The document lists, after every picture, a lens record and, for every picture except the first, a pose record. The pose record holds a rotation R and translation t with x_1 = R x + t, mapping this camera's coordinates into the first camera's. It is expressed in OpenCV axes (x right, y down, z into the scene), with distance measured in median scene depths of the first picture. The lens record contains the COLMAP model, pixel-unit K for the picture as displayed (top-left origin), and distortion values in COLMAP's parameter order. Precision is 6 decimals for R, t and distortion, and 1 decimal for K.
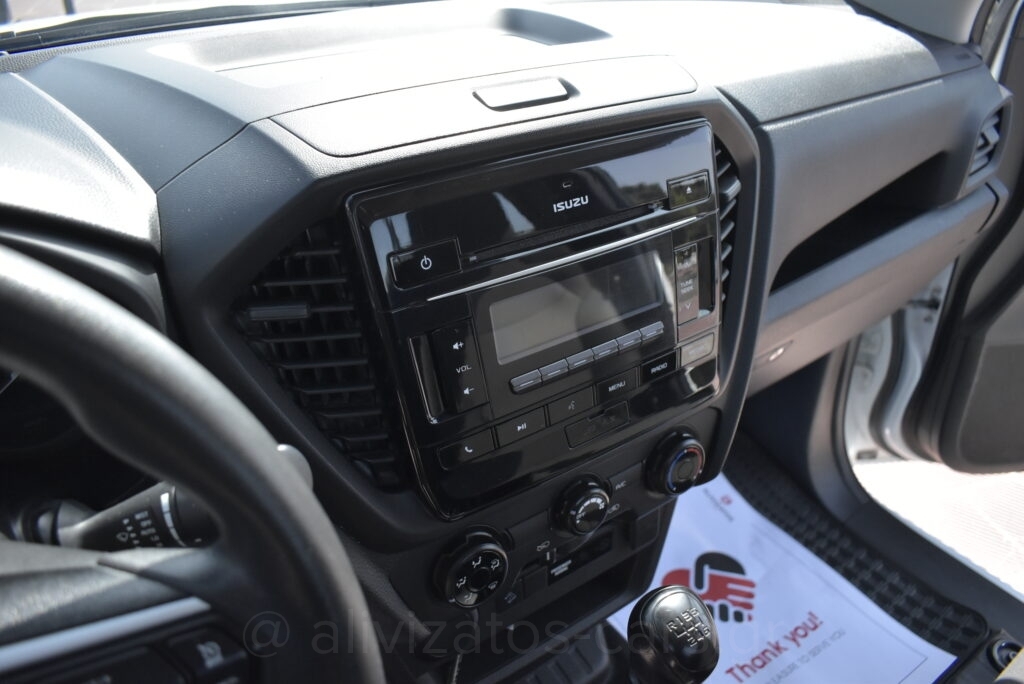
lens RADIAL K [[795.1, 0, 512.0], [0, 795.1, 342.0], [0, 0, 1]] dist [-0.091183, 0.005002]
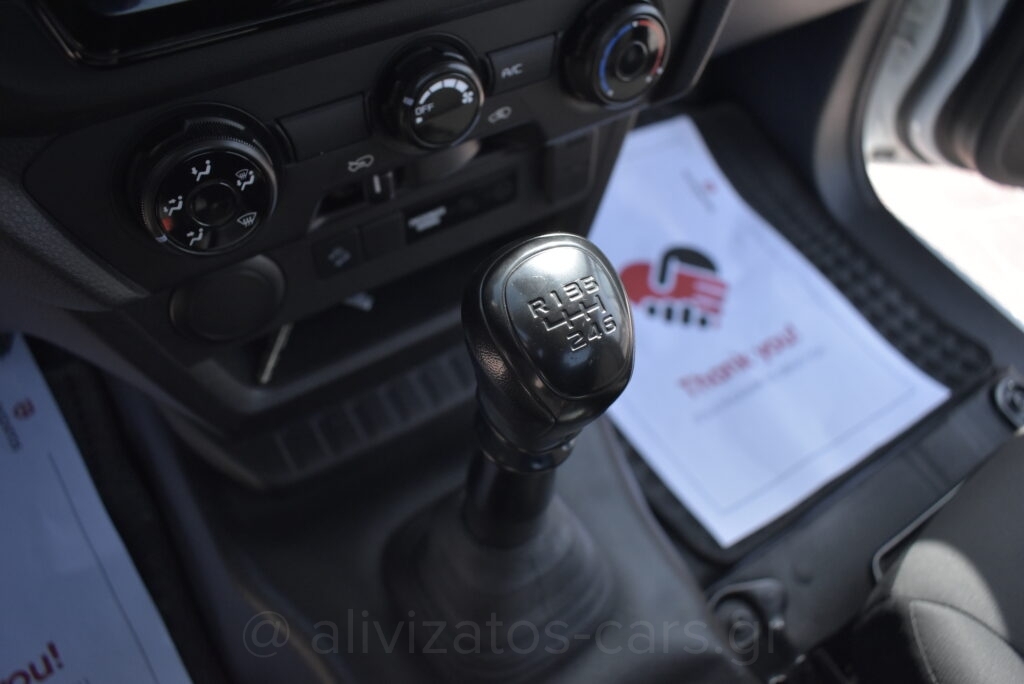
lens RADIAL K [[795.1, 0, 512.0], [0, 795.1, 342.0], [0, 0, 1]] dist [-0.091183, 0.005002]
pose [[0.997476, 0.067276, 0.022725, 0.083069], [-0.070926, 0.928303, 0.364999, 0.094091], [0.003460, -0.365689, 0.930731, 0.245804]]
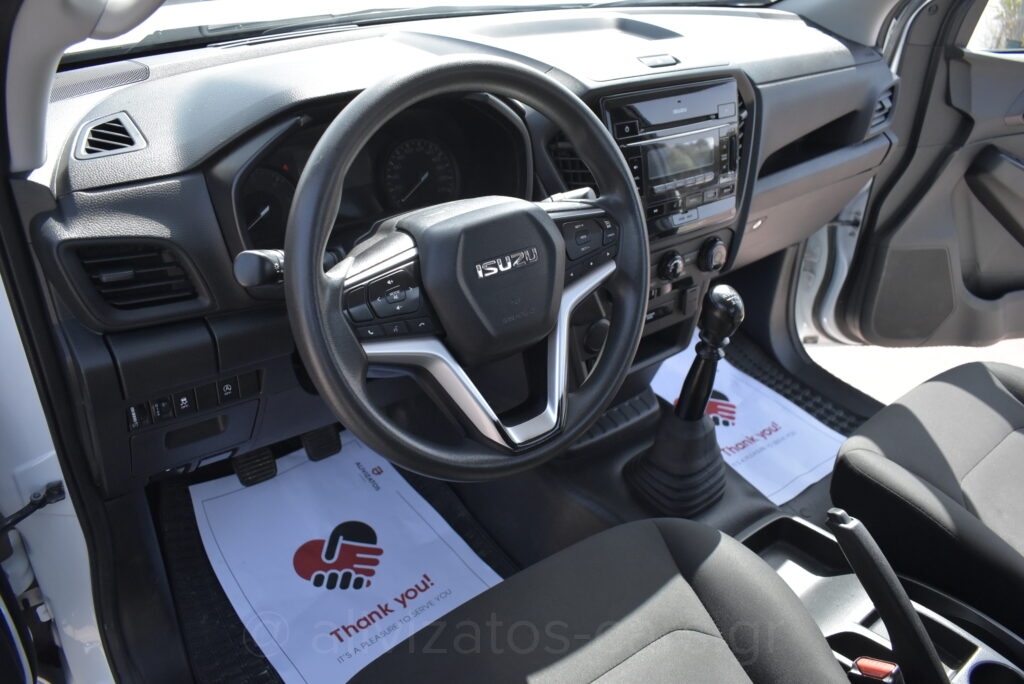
lens RADIAL K [[795.1, 0, 512.0], [0, 795.1, 342.0], [0, 0, 1]] dist [-0.091183, 0.005002]
pose [[0.998115, 0.012552, 0.060067, -0.265504], [-0.013110, 0.999874, 0.008914, 0.236284], [-0.059948, -0.009685, 0.998155, -0.606885]]
